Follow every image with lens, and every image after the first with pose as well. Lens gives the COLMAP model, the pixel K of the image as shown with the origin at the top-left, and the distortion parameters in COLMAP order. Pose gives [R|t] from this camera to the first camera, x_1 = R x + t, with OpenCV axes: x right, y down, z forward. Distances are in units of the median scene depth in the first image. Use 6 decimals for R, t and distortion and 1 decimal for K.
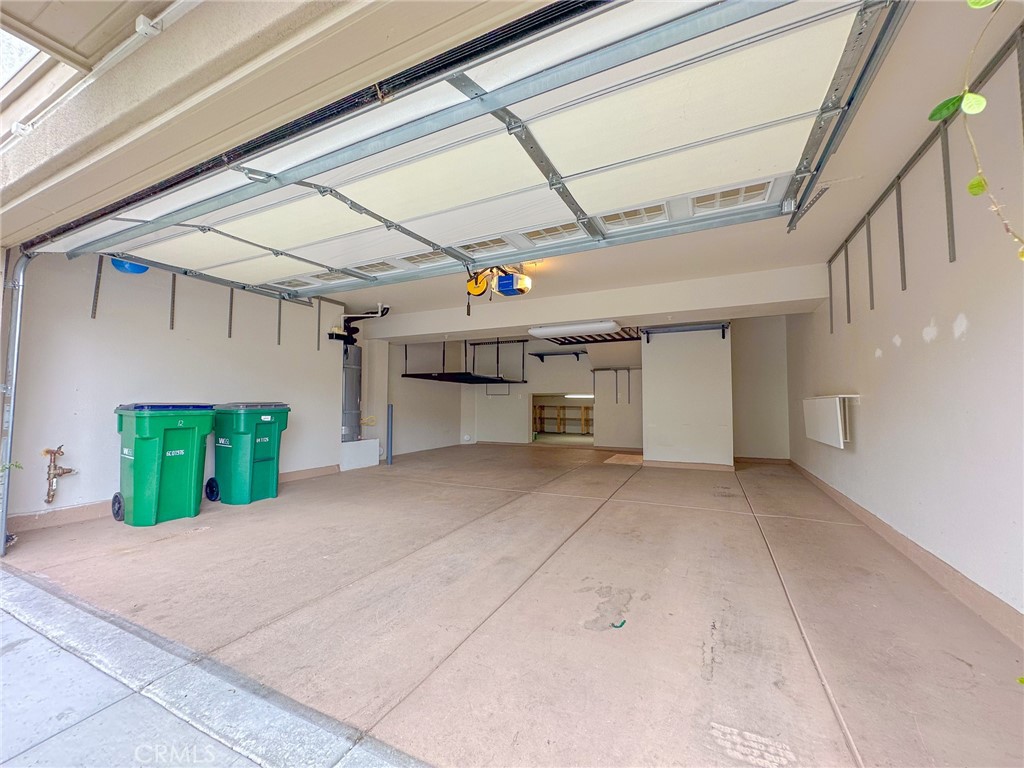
lens RADIAL K [[406.2, 0, 510.0], [0, 406.2, 381.3], [0, 0, 1]] dist [-0.002380, 0.000438]
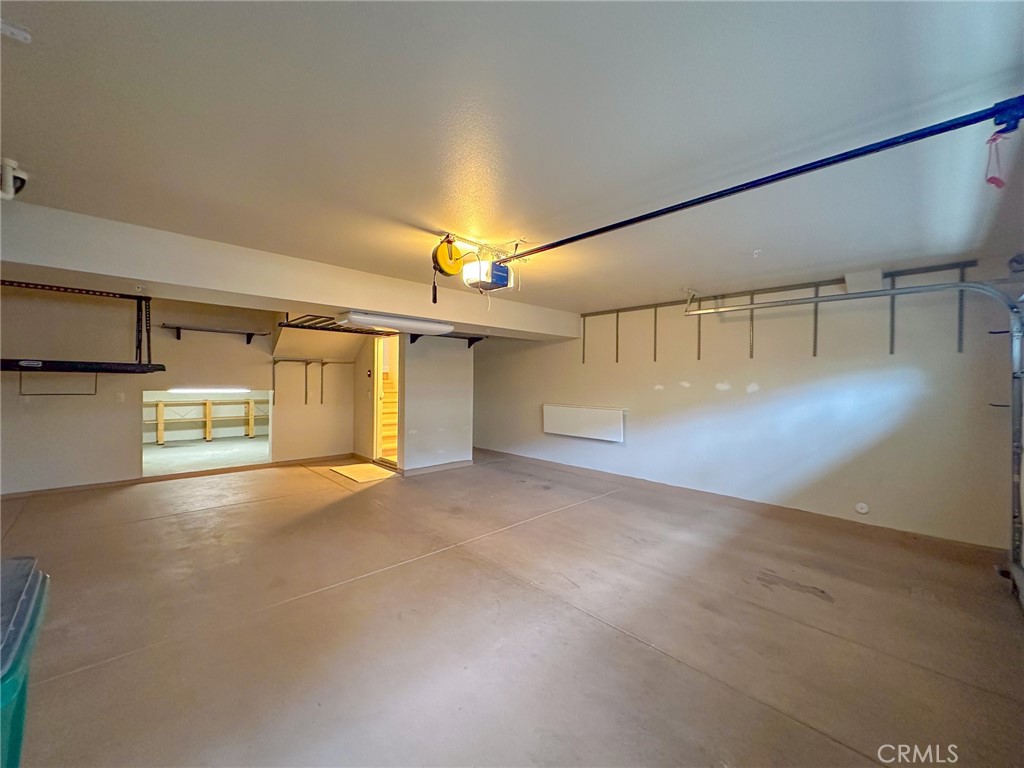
lens RADIAL K [[406.2, 0, 509.3], [0, 406.2, 383.4], [0, 0, 1]] dist [-0.002380, 0.000438]
pose [[0.358345, -0.002205, 0.933587, -0.546035], [-0.062648, 0.997686, 0.026403, -0.052392], [-0.931485, -0.067949, 0.357378, 0.552892]]
